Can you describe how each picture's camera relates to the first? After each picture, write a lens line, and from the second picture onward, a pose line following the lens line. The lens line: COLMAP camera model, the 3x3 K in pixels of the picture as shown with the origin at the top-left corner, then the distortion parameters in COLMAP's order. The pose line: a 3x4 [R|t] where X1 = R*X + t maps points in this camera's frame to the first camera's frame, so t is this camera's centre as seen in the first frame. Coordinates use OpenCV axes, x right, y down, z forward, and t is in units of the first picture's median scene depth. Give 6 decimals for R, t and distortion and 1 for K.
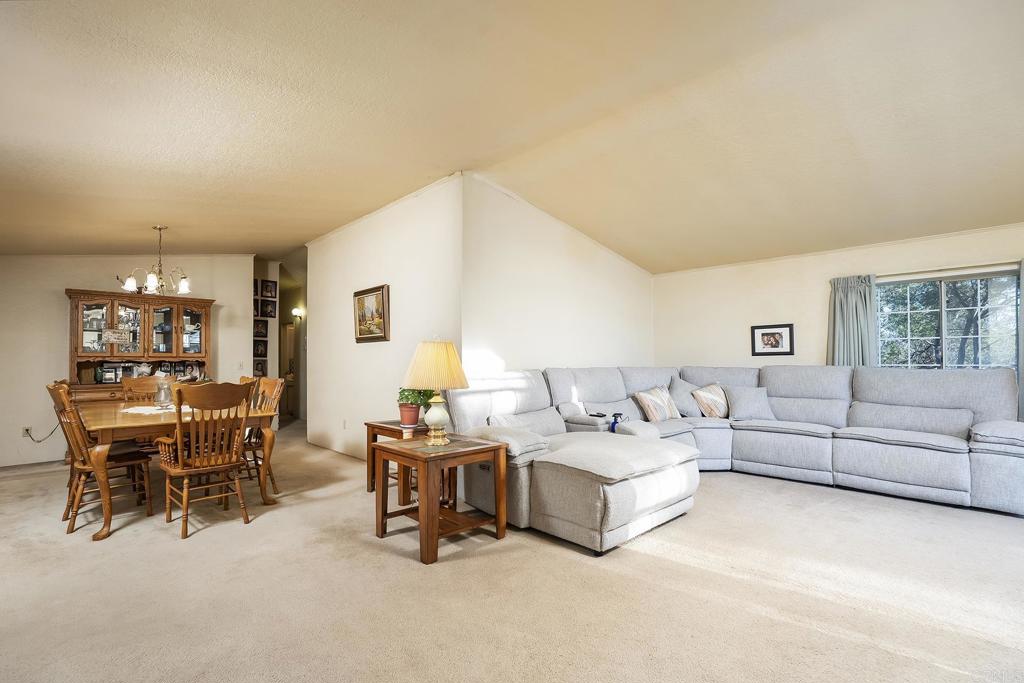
lens RADIAL K [[470.8, 0, 509.3], [0, 470.8, 347.8], [0, 0, 1]] dist [-0.013680, 0.002077]
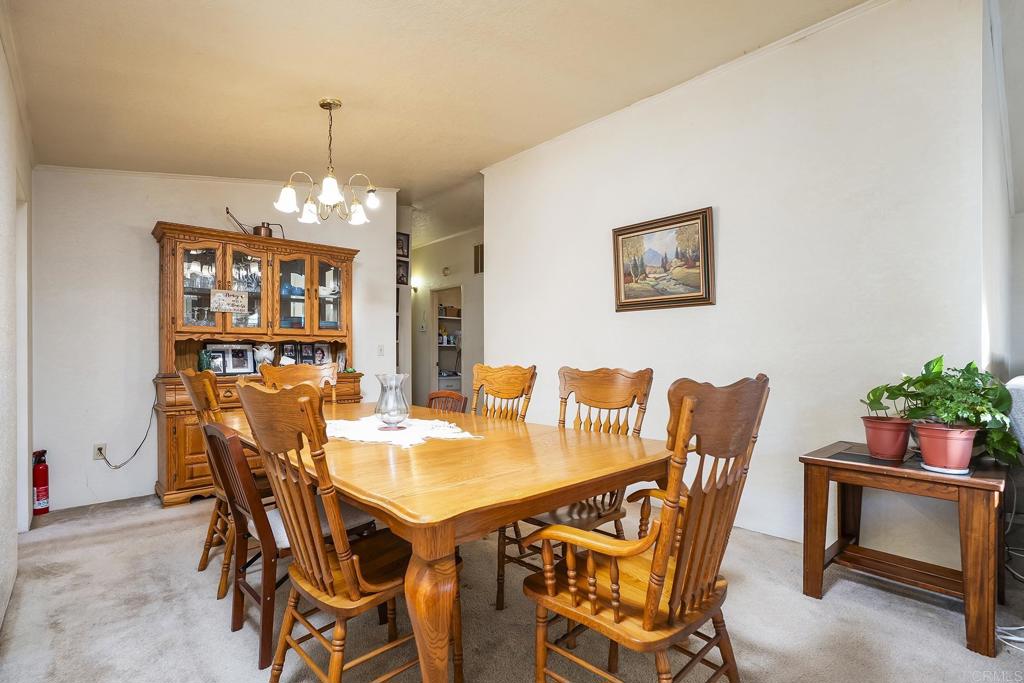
lens RADIAL K [[487.0, 0, 512.9], [0, 487.0, 348.9], [0, 0, 1]] dist [-0.019205, -0.000136]
pose [[0.999800, 0.002683, -0.019821, -0.433662], [-0.002304, 0.999814, 0.019142, 0.025953], [0.019869, -0.019093, 0.999620, 0.340403]]
